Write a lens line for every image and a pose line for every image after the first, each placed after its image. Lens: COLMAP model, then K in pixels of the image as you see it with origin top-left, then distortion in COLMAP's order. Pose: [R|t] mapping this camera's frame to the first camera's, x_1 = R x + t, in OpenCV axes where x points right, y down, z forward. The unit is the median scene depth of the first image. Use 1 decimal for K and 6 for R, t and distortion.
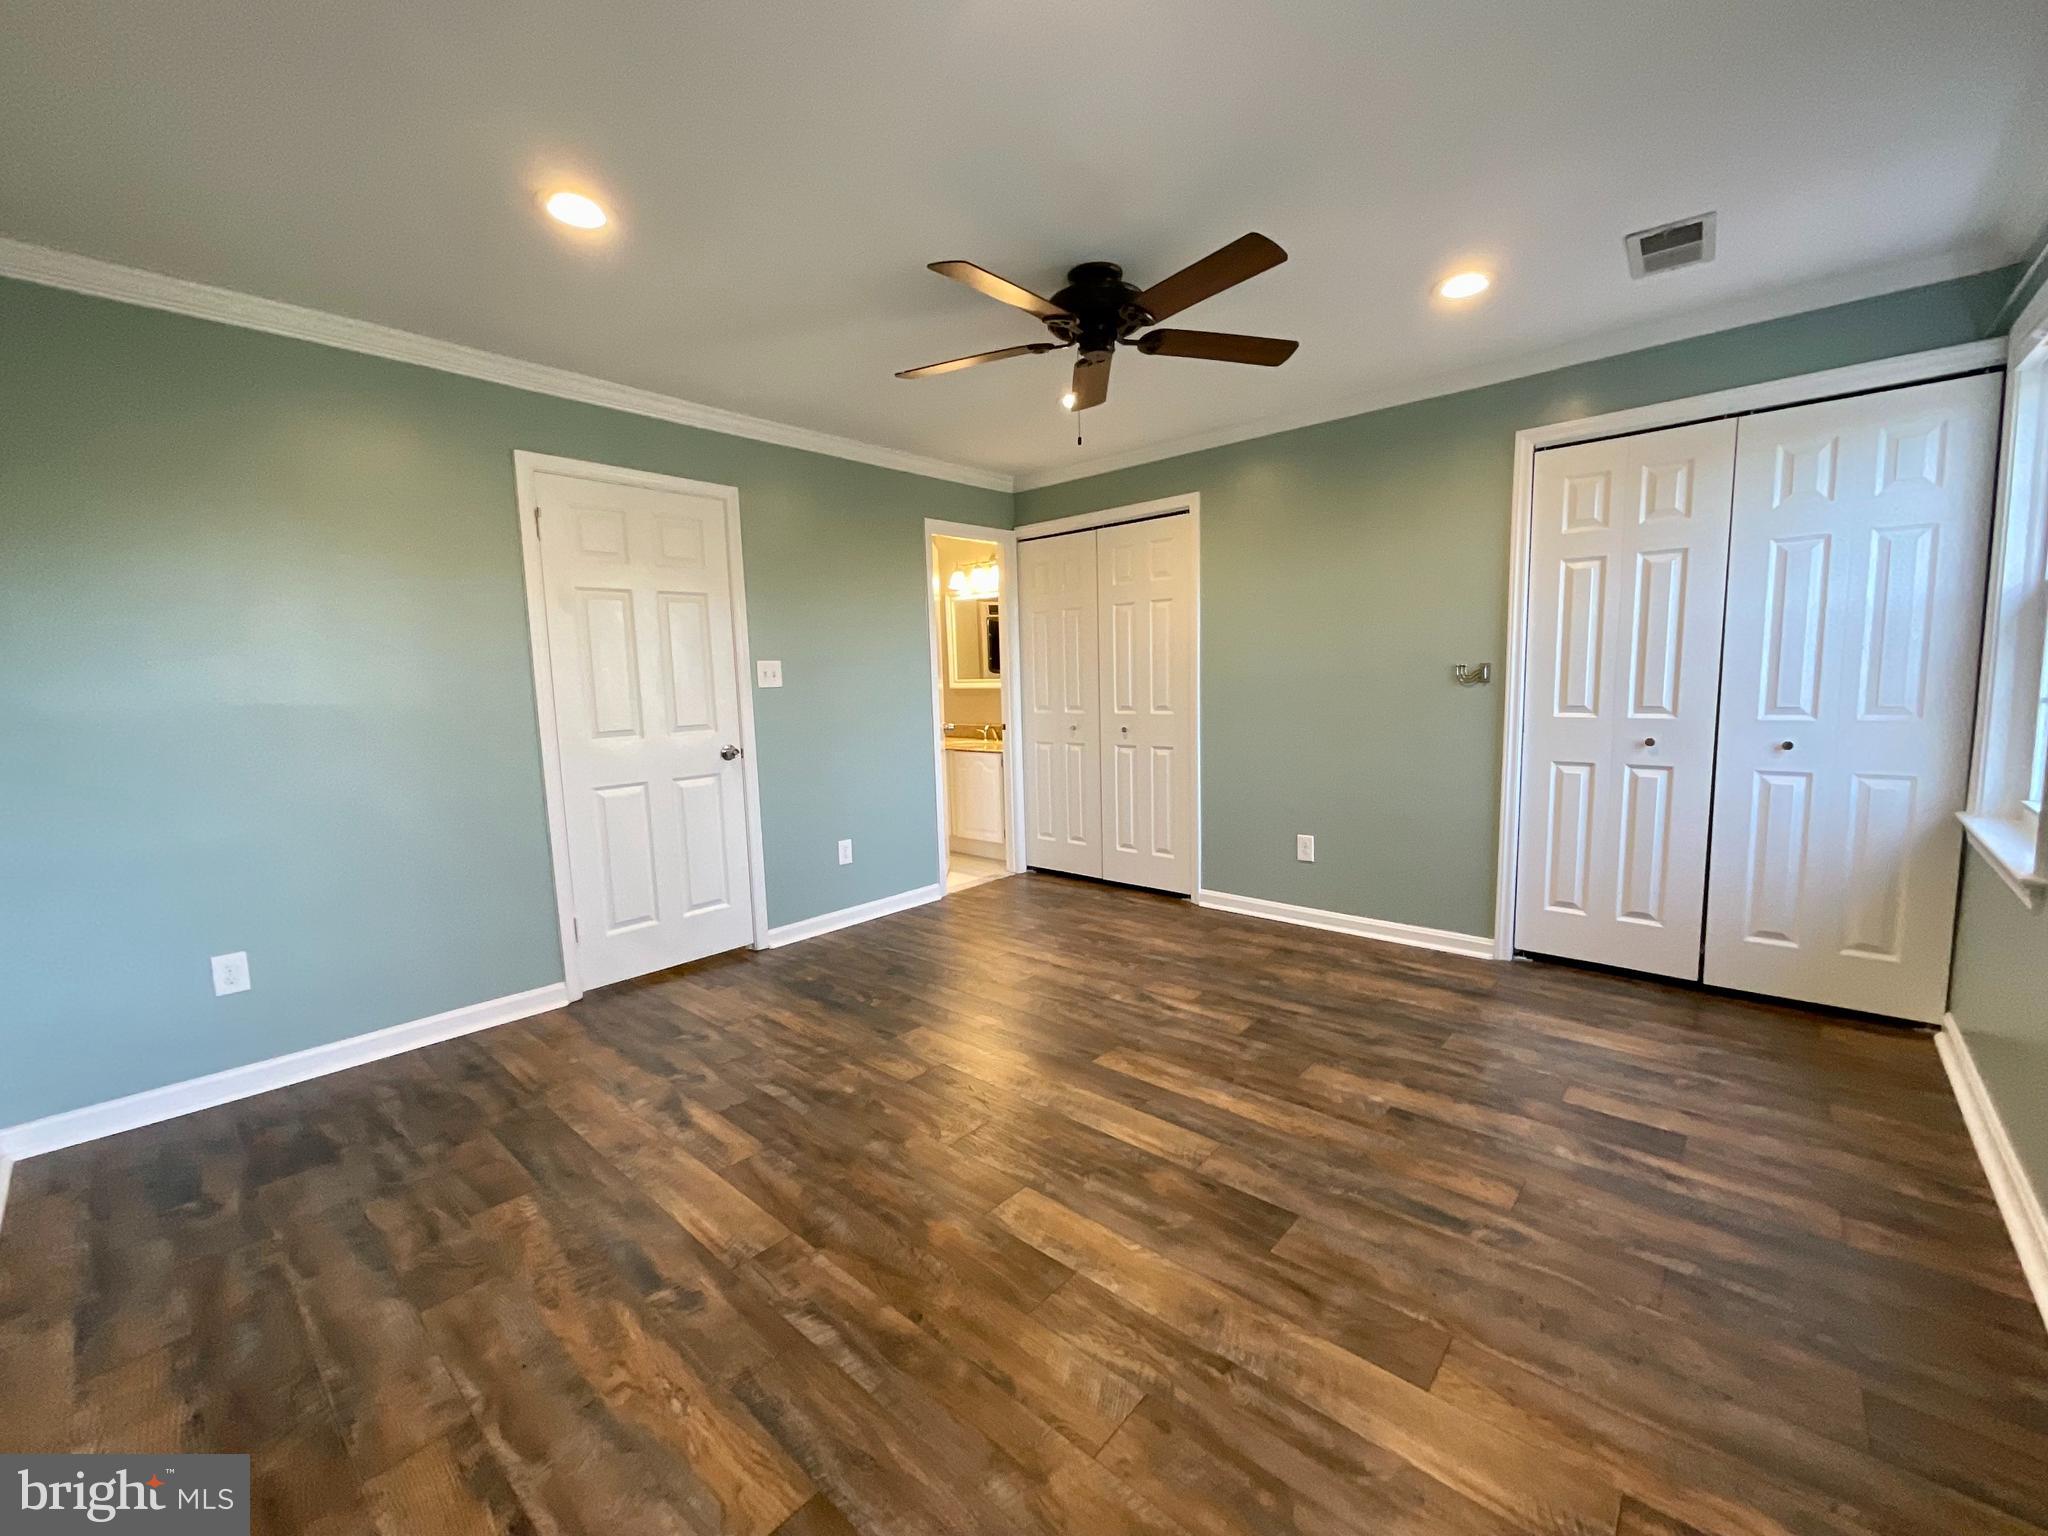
lens RADIAL K [[833.4, 0, 1023.9], [0, 833.4, 765.1], [0, 0, 1]] dist [-0.000708, -0.000005]
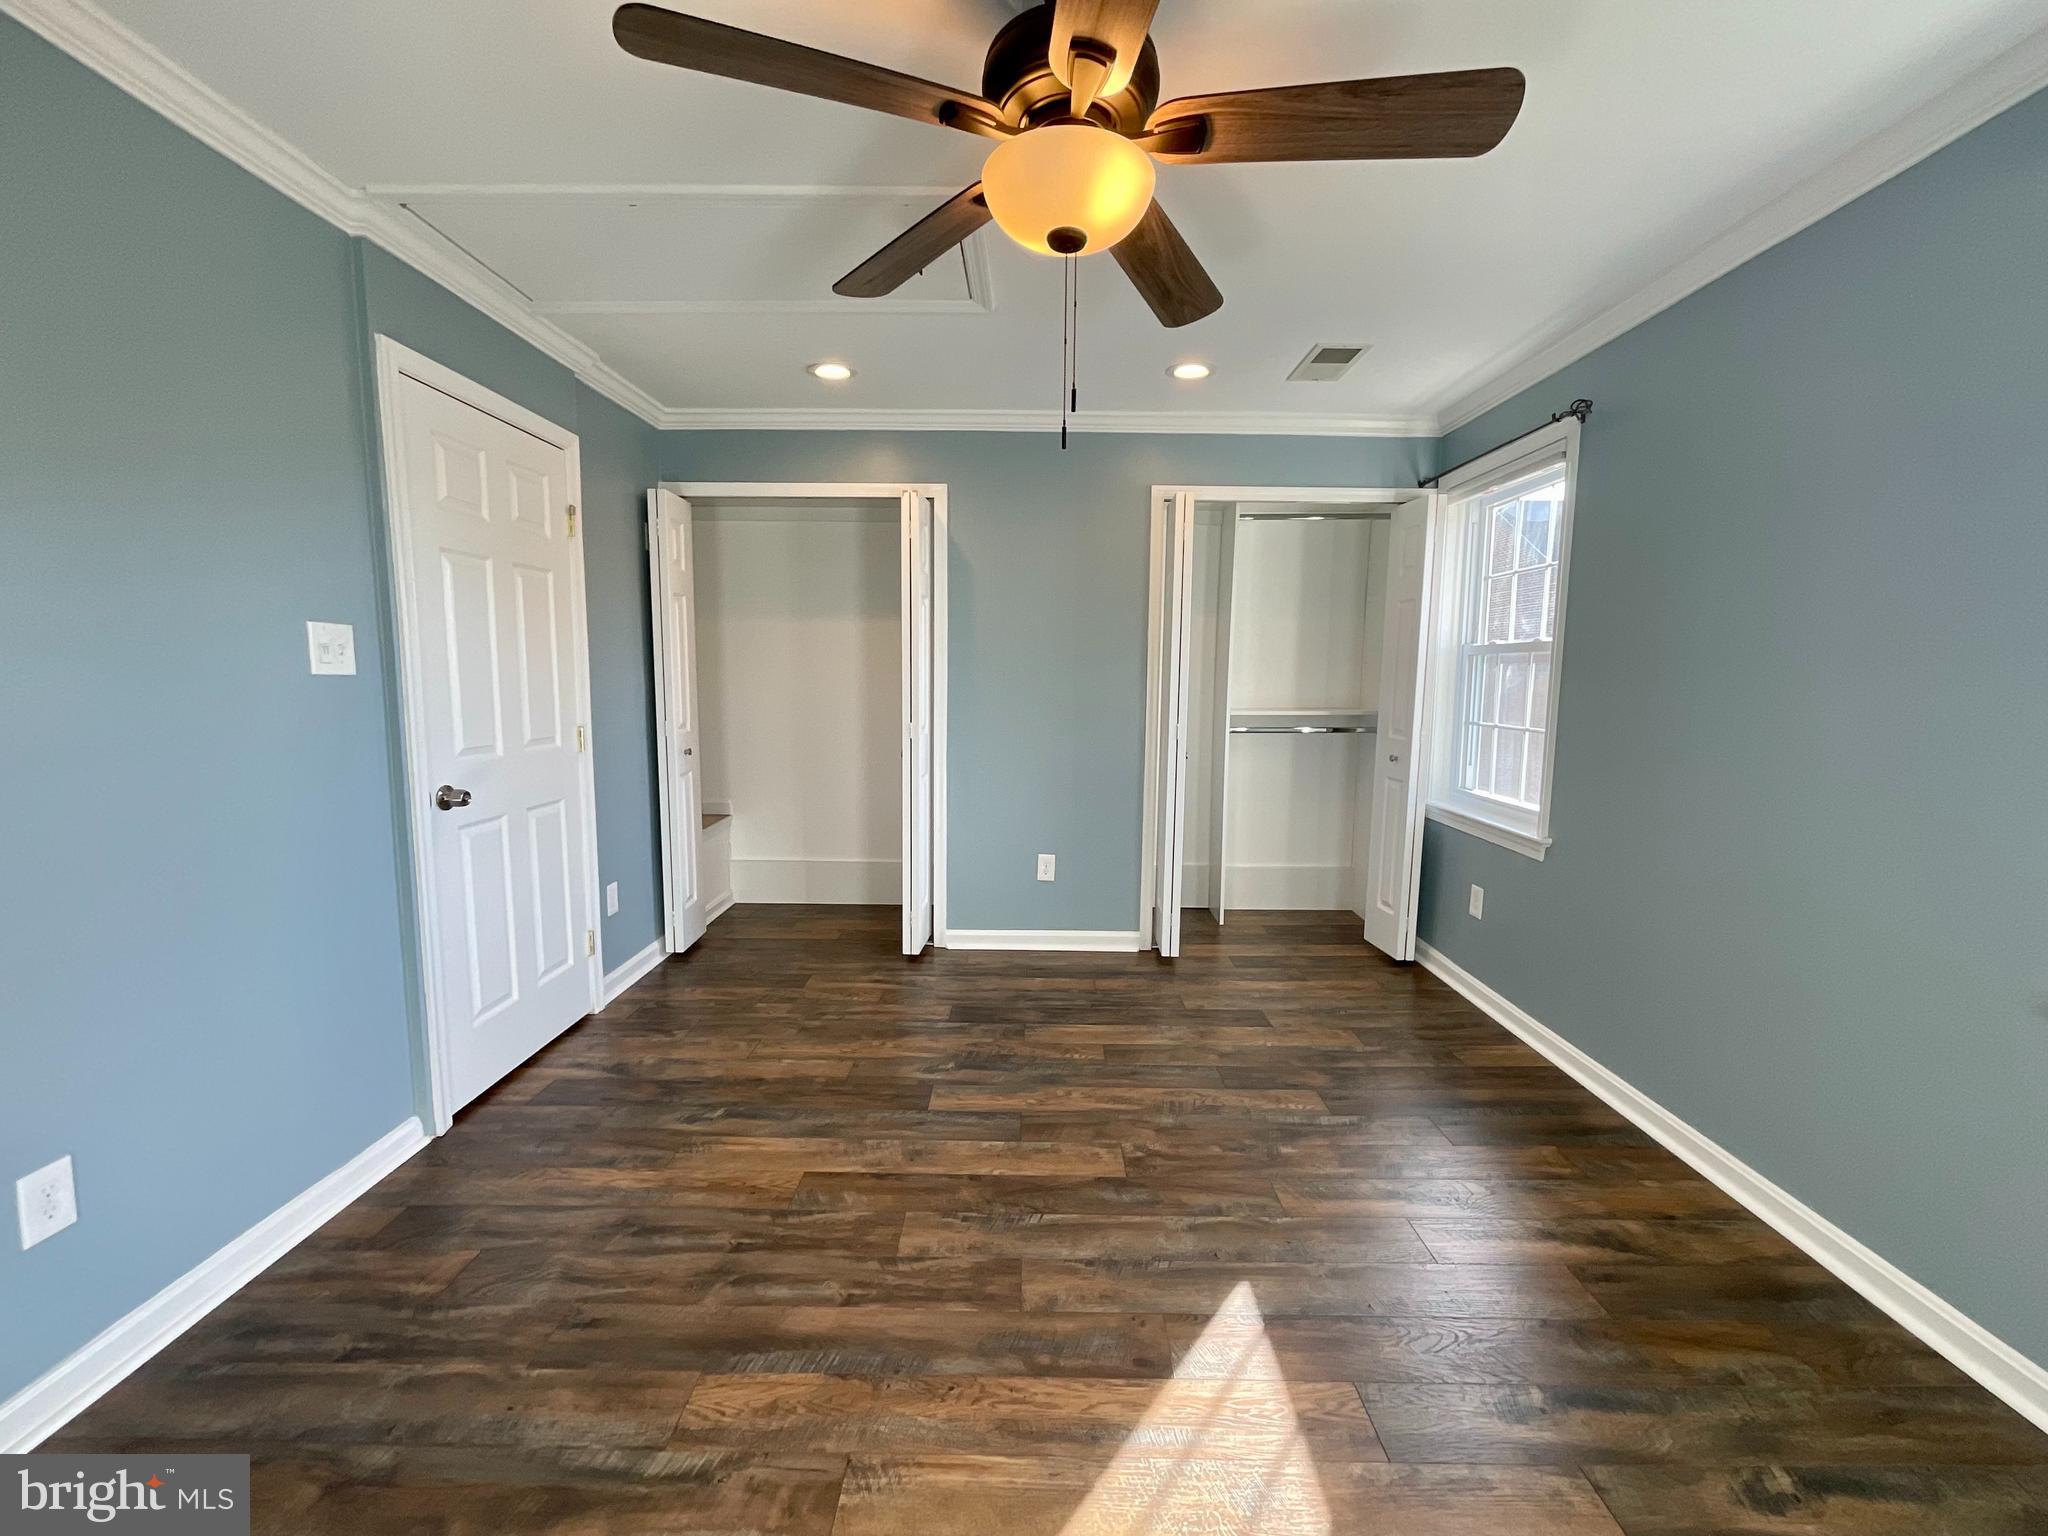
lens RADIAL K [[833.4, 0, 1023.8], [0, 833.4, 760.6], [0, 0, 1]] dist [-0.000708, -0.000005]
pose [[0.758460, -0.029668, 0.651044, -0.308697], [0.041932, 0.999115, -0.003320, -0.027924], [-0.650369, 0.029818, 0.759033, 0.271618]]
